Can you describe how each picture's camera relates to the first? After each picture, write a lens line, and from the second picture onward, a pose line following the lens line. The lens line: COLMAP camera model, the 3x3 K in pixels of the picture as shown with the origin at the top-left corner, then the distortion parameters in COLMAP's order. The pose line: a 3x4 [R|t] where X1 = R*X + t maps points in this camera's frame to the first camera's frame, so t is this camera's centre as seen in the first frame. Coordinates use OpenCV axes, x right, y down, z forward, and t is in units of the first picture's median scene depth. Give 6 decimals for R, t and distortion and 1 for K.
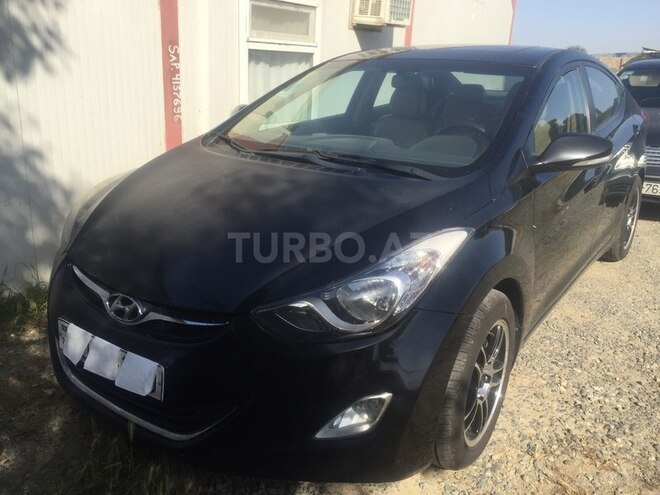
lens RADIAL K [[566.7, 0, 330.0], [0, 566.7, 247.5], [0, 0, 1]] dist [0.053817, -0.109624]
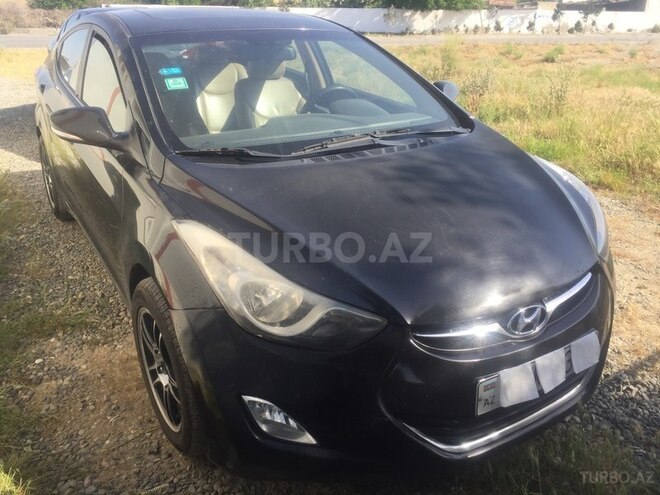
lens RADIAL K [[566.7, 0, 330.0], [0, 566.7, 247.5], [0, 0, 1]] dist [0.053817, -0.109624]
pose [[0.364712, -0.376072, 0.851795, -0.984209], [0.294358, 0.914458, 0.277704, -0.290205], [-0.883367, 0.149451, 0.444214, 0.666005]]
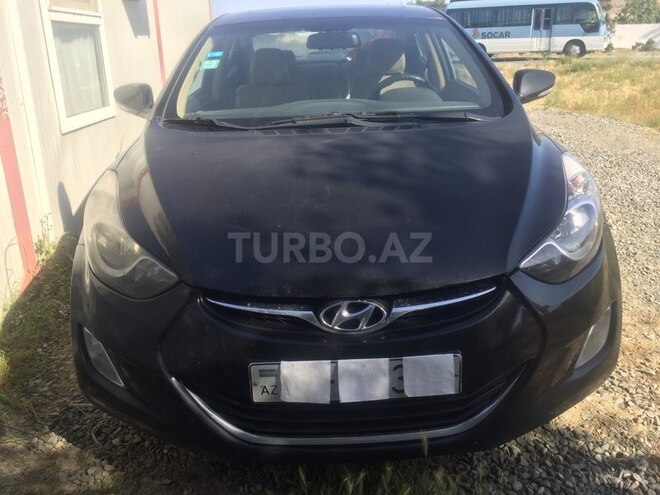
lens RADIAL K [[566.7, 0, 330.0], [0, 566.7, 247.5], [0, 0, 1]] dist [0.053817, -0.109624]
pose [[0.783179, -0.253230, 0.567895, -0.645834], [0.237667, 0.965878, 0.102930, -0.062261], [-0.574582, 0.054358, 0.816640, 0.273821]]
